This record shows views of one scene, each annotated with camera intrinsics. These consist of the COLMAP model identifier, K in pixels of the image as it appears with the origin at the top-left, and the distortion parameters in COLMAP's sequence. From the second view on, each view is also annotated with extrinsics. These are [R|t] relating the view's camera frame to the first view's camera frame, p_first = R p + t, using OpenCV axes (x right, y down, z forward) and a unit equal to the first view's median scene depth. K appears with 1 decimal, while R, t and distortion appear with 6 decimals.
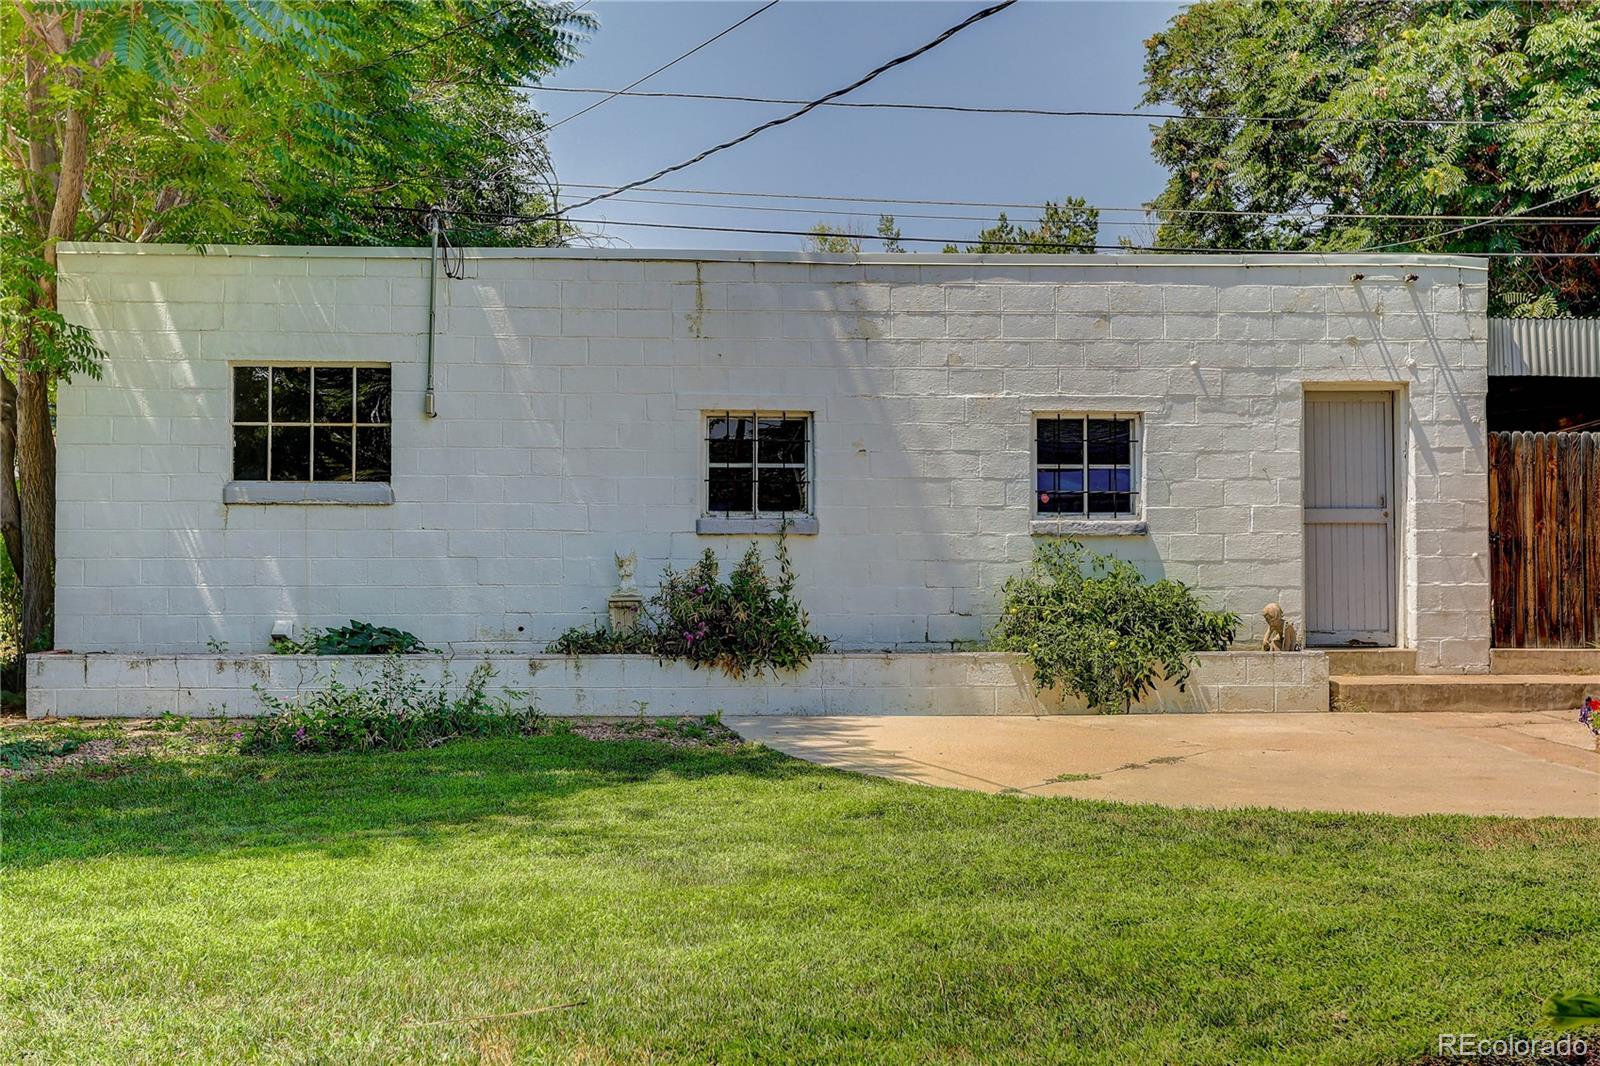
lens RADIAL K [[1756.6, 0, 779.8], [0, 1756.6, 528.3], [0, 0, 1]] dist [-0.049152, 0.160616]
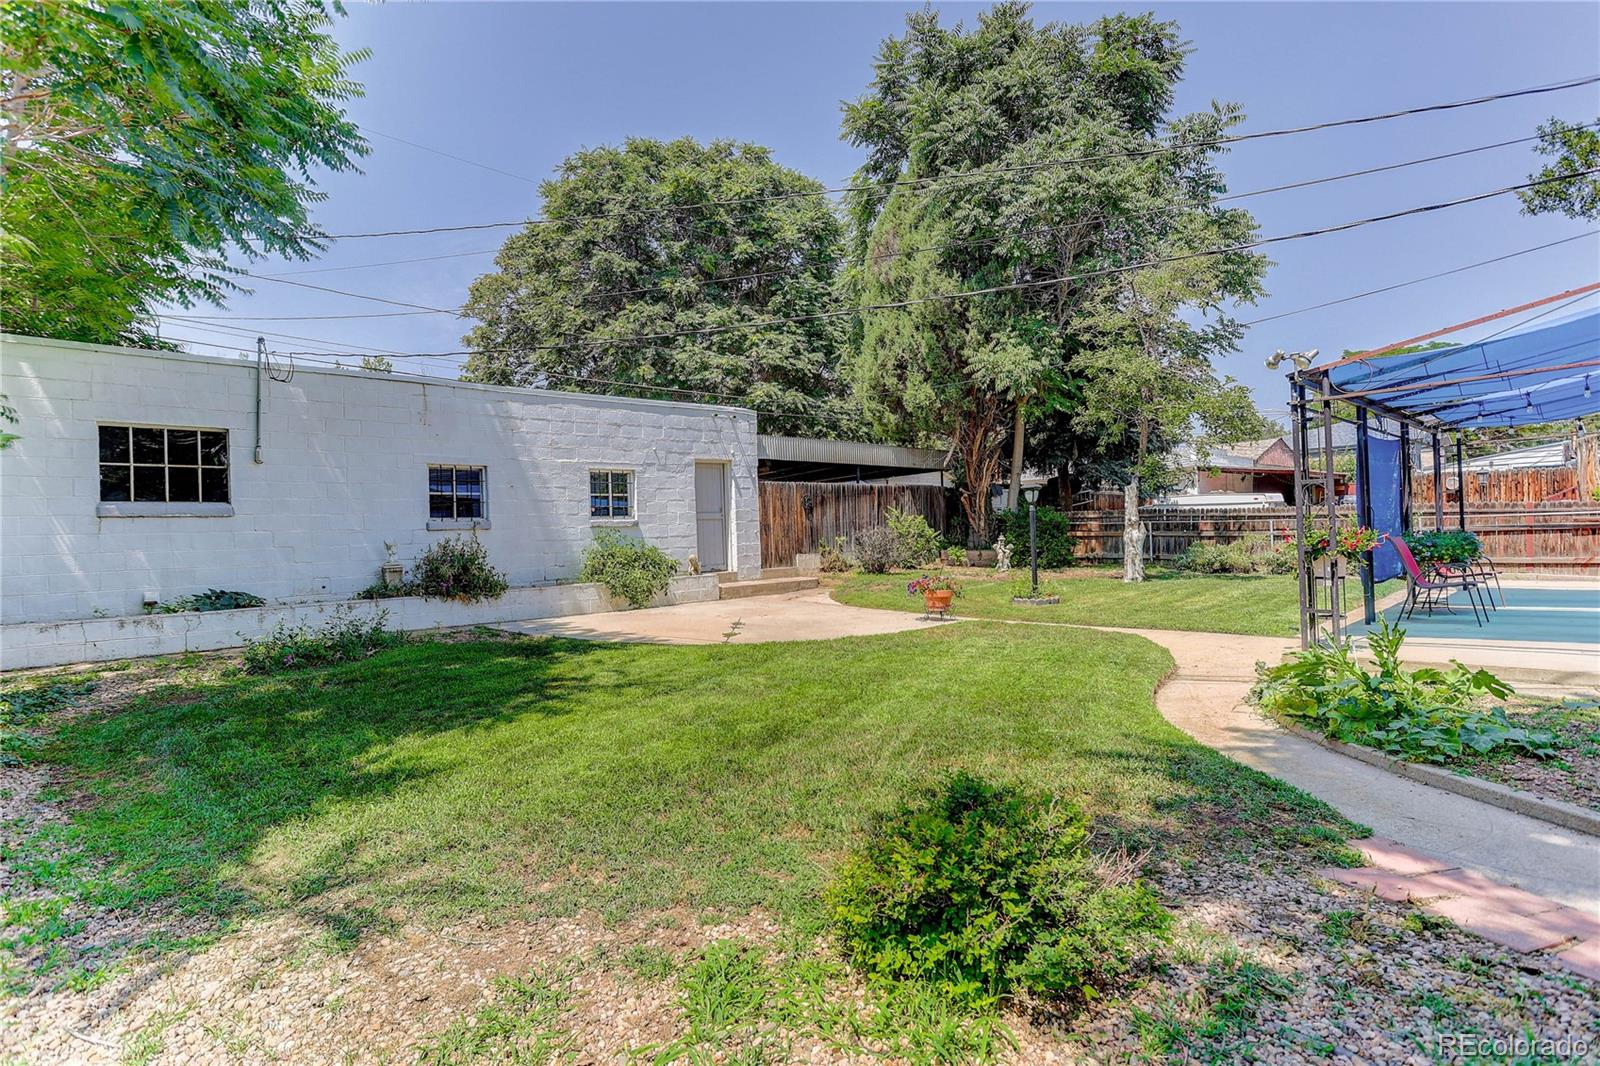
lens RADIAL K [[796.0, 0, 797.8], [0, 796.0, 523.7], [0, 0, 1]] dist [-0.064504, 0.039597]
pose [[0.766463, -0.017786, 0.642043, -0.285059], [0.014611, 0.999841, 0.010256, -0.006432], [-0.642123, 0.001519, 0.766600, 0.108445]]
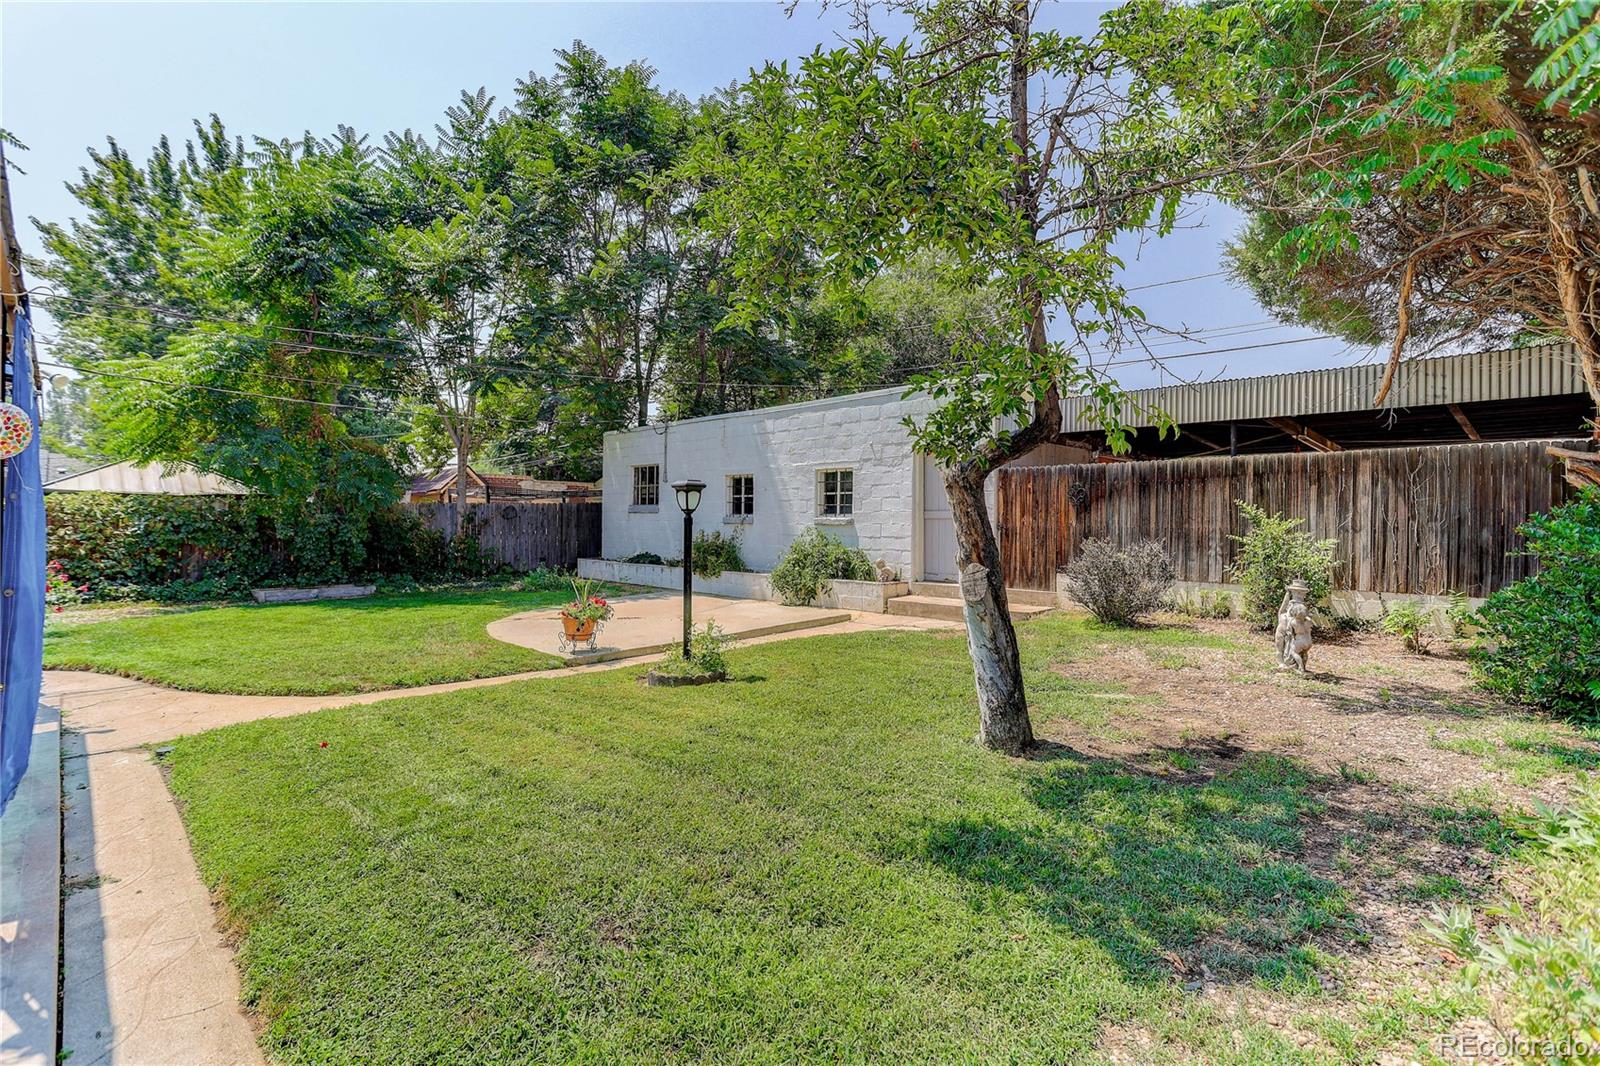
lens RADIAL K [[777.9, 0, 797.3], [0, 777.9, 516.4], [0, 0, 1]] dist [-0.062666, 0.036927]
pose [[0.655651, -0.002663, -0.755060, 0.911313], [0.016442, 0.999807, 0.010751, -0.017958], [0.754885, -0.019464, 0.655568, 0.330352]]
